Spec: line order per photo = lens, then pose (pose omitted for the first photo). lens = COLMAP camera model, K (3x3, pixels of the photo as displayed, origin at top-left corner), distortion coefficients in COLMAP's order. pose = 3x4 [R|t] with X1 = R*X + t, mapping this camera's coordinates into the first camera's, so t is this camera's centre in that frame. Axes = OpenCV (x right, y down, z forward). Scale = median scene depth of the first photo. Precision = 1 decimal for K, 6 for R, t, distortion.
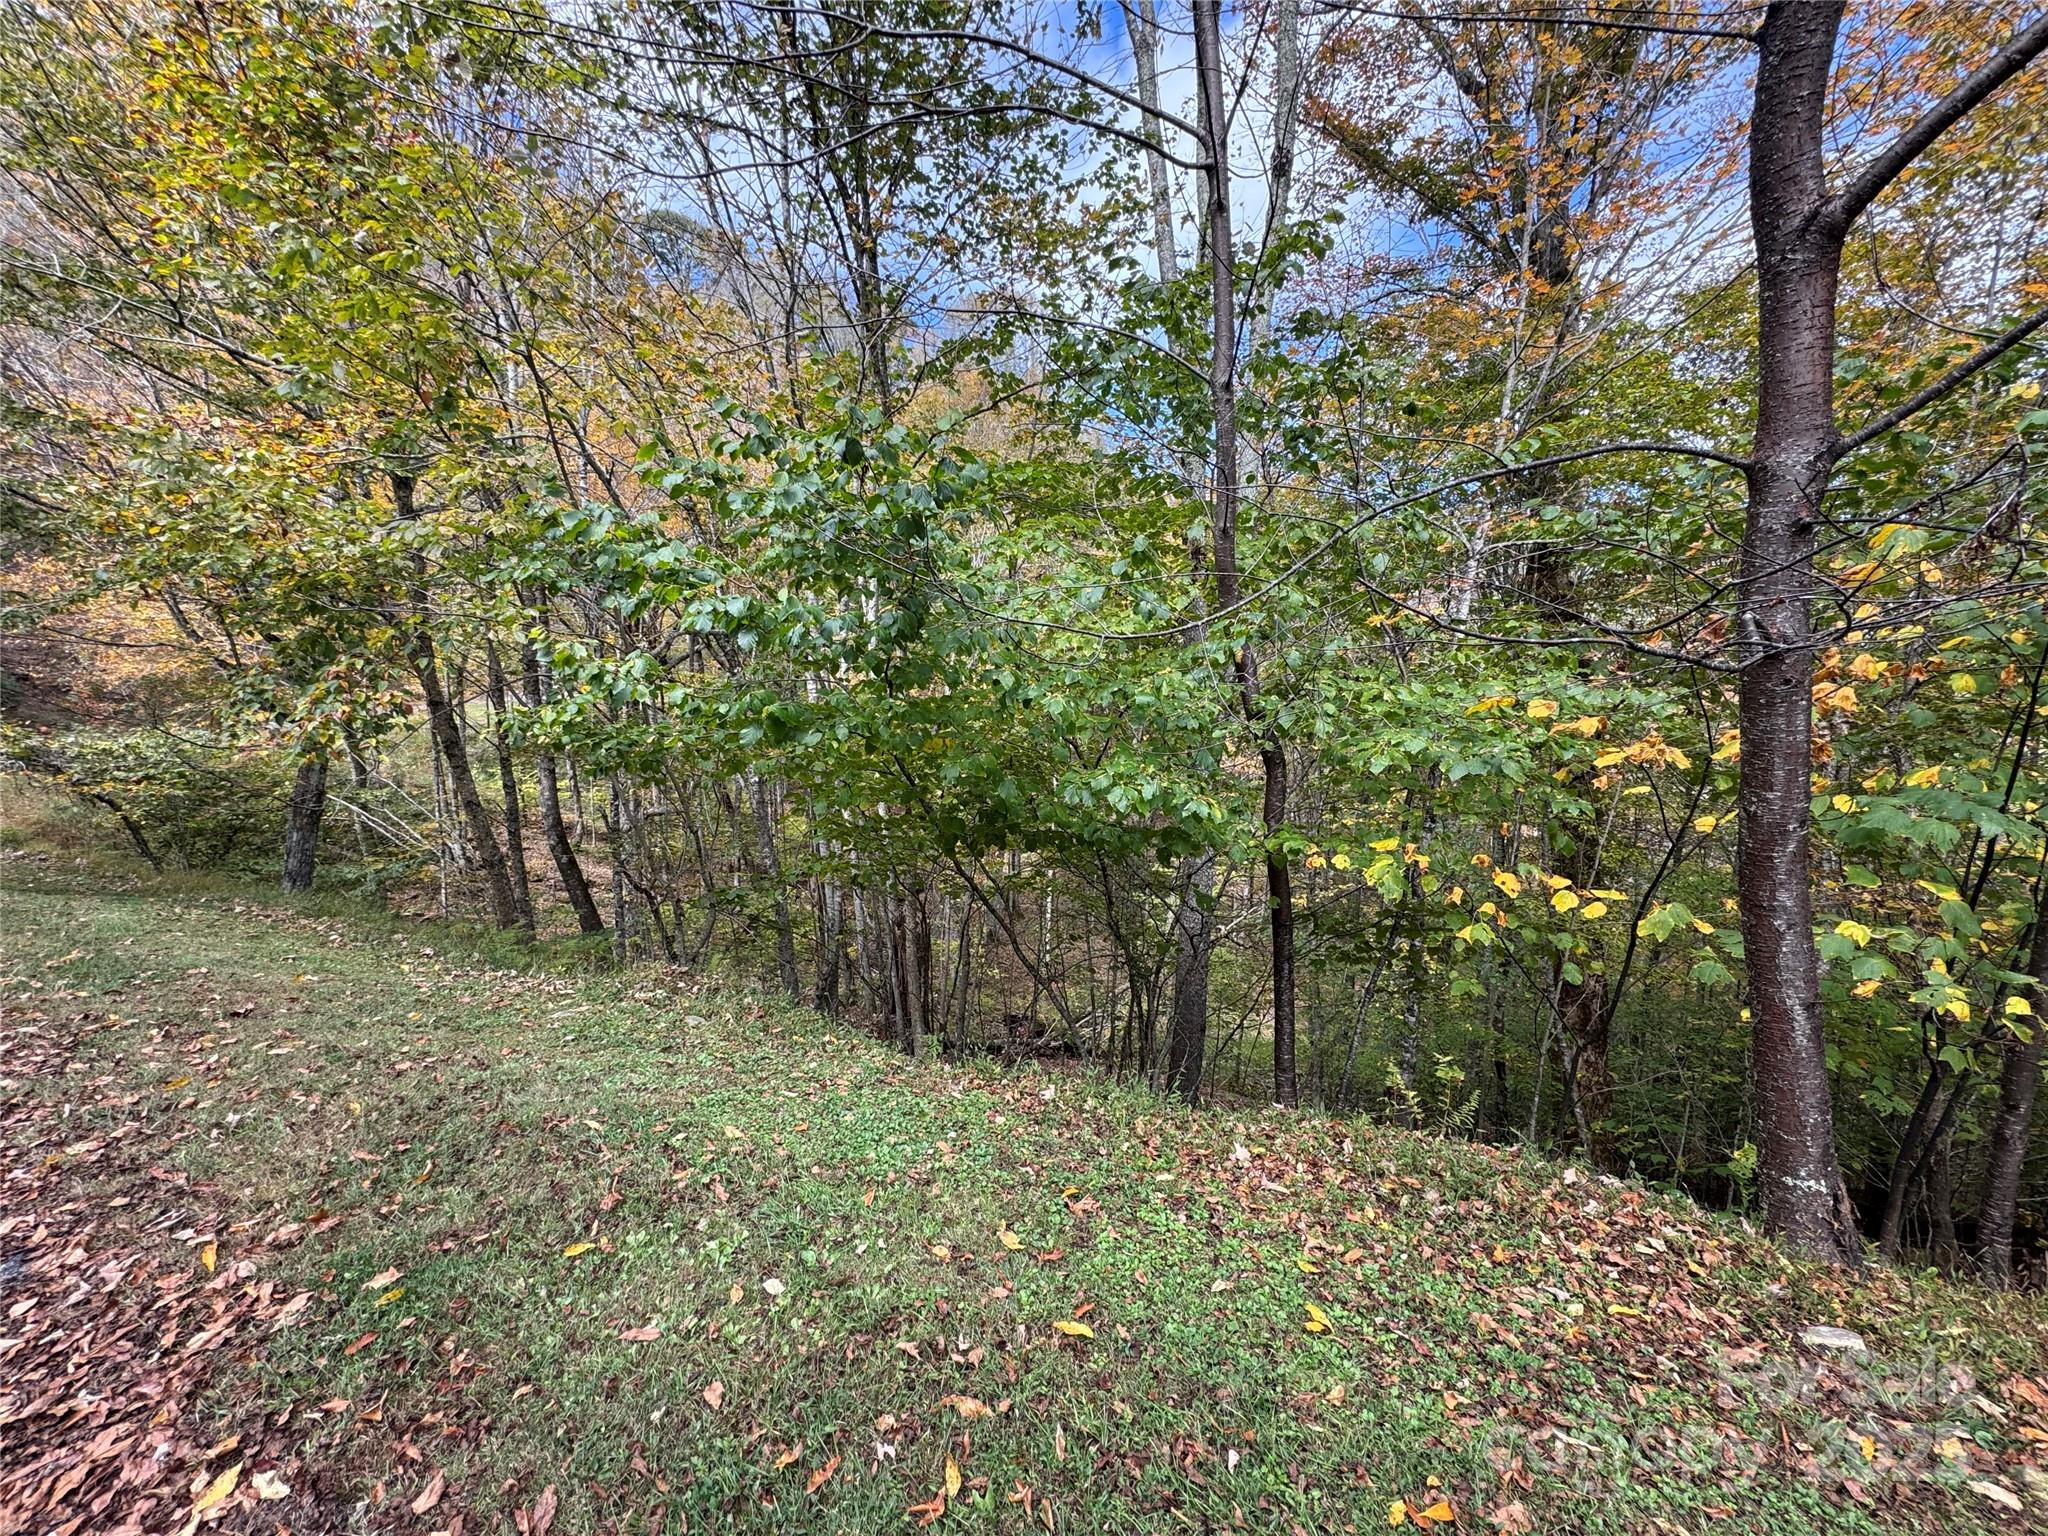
lens RADIAL K [[807.9, 0, 1022.3], [0, 807.9, 756.1], [0, 0, 1]] dist [0.000454, -0.000104]
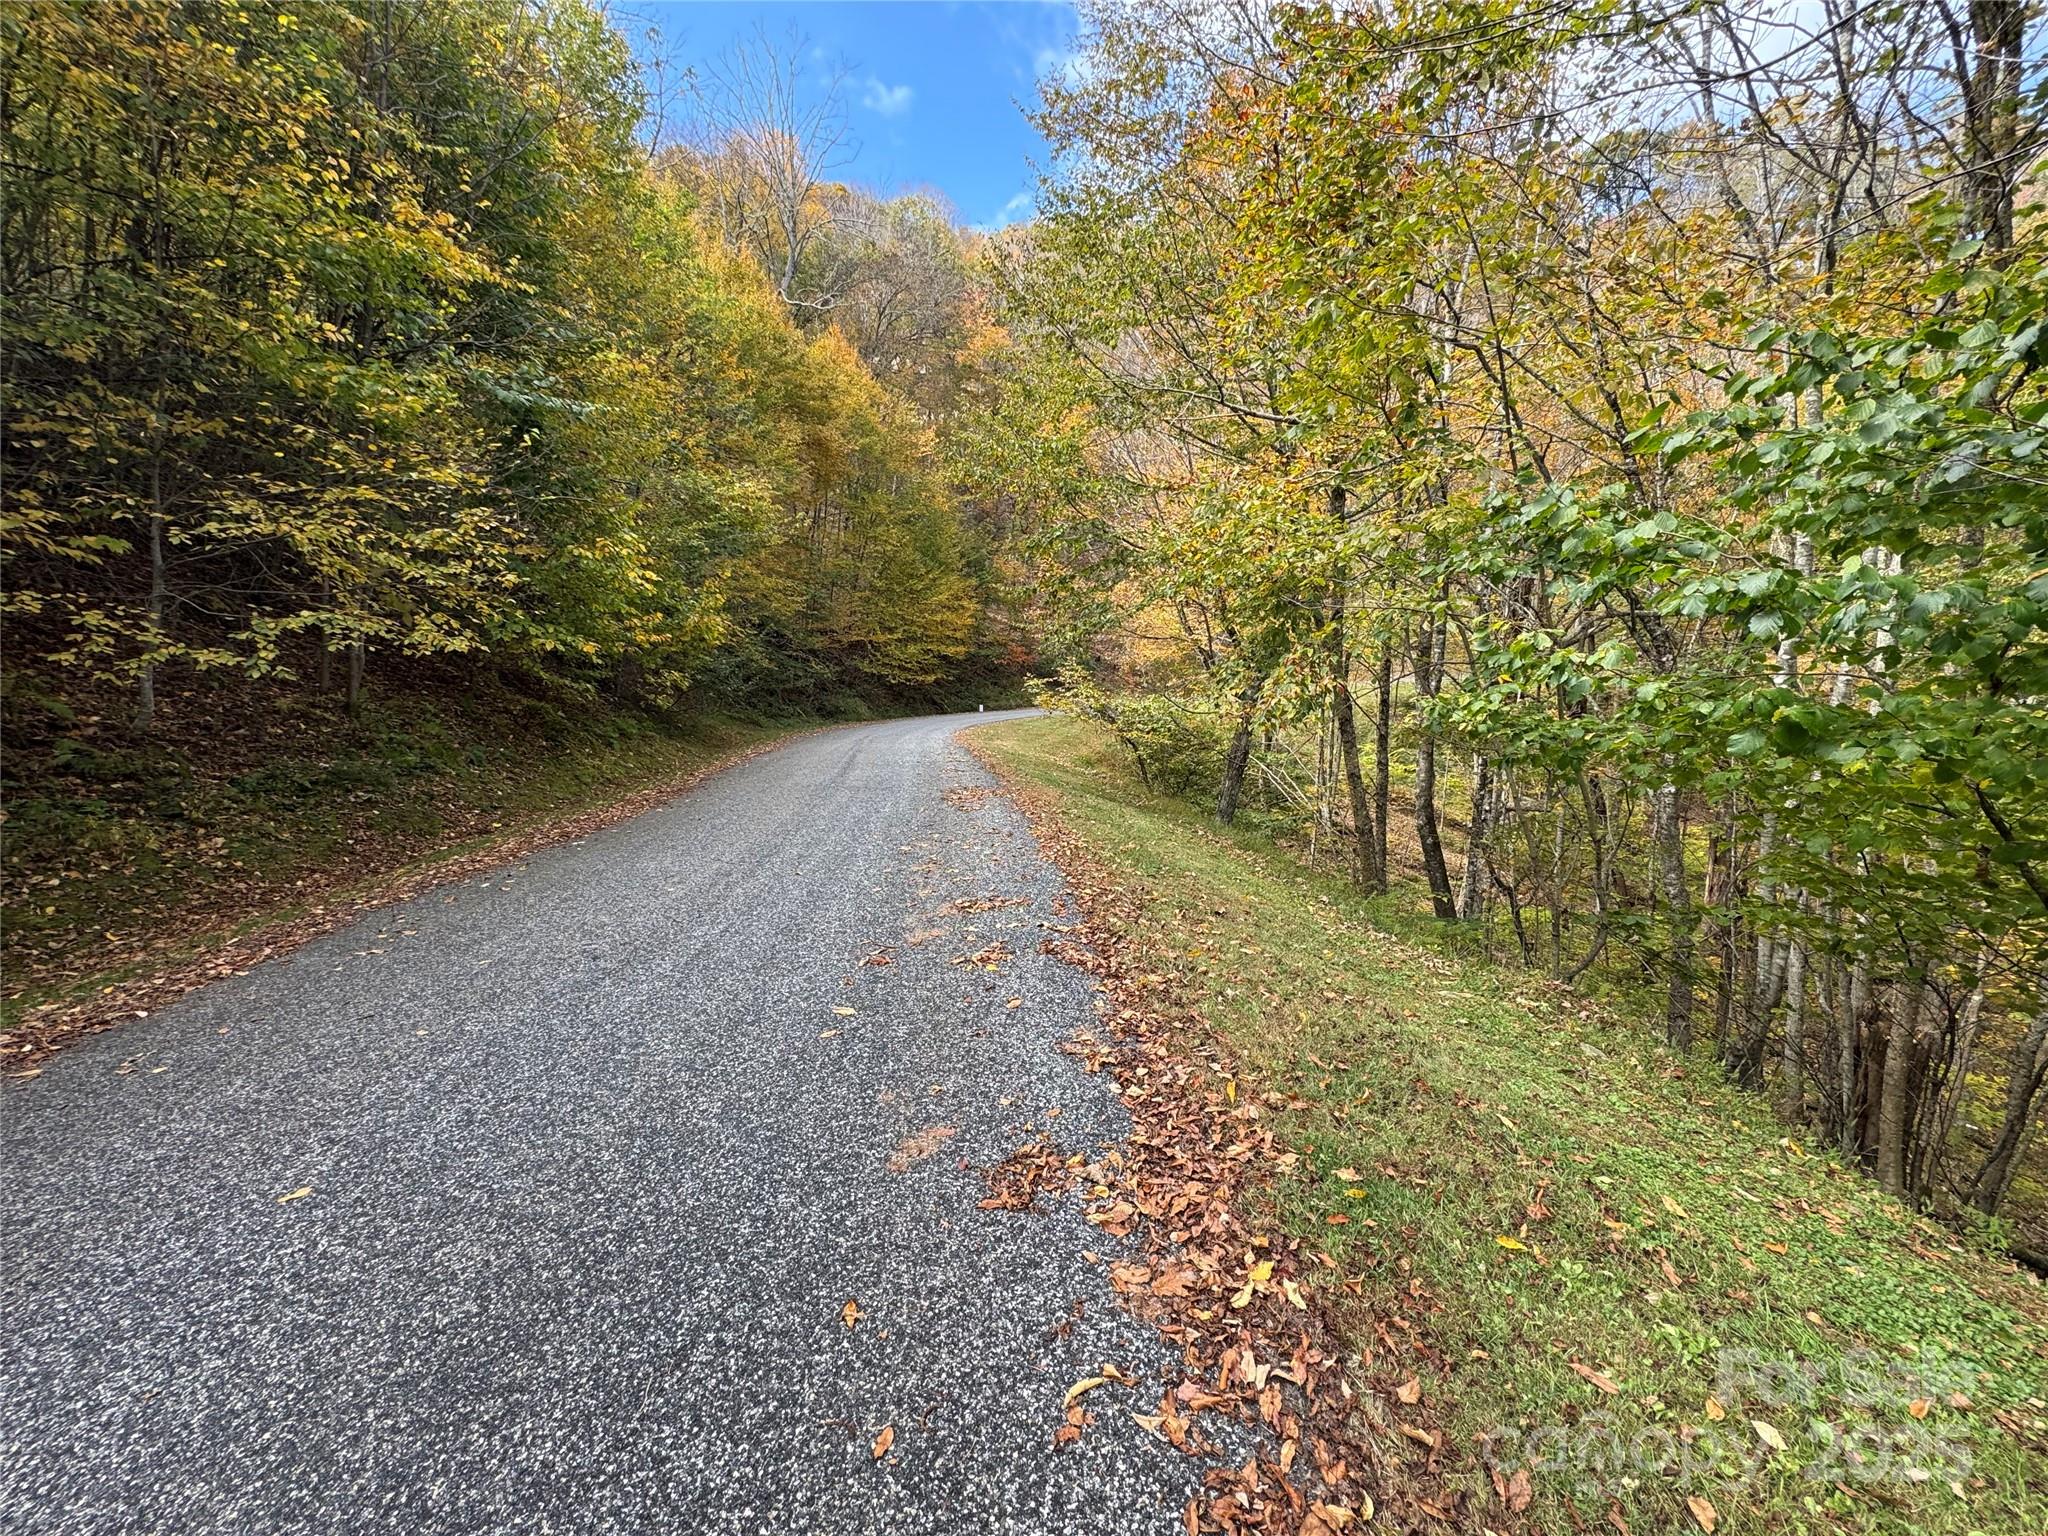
lens RADIAL K [[807.9, 0, 1022.3], [0, 807.9, 756.1], [0, 0, 1]] dist [0.000454, -0.000104]
pose [[0.573197, 0.105152, -0.812642, -0.125566], [-0.089250, 0.993844, 0.065646, -0.001542], [0.814542, 0.034900, 0.579053, -0.080236]]
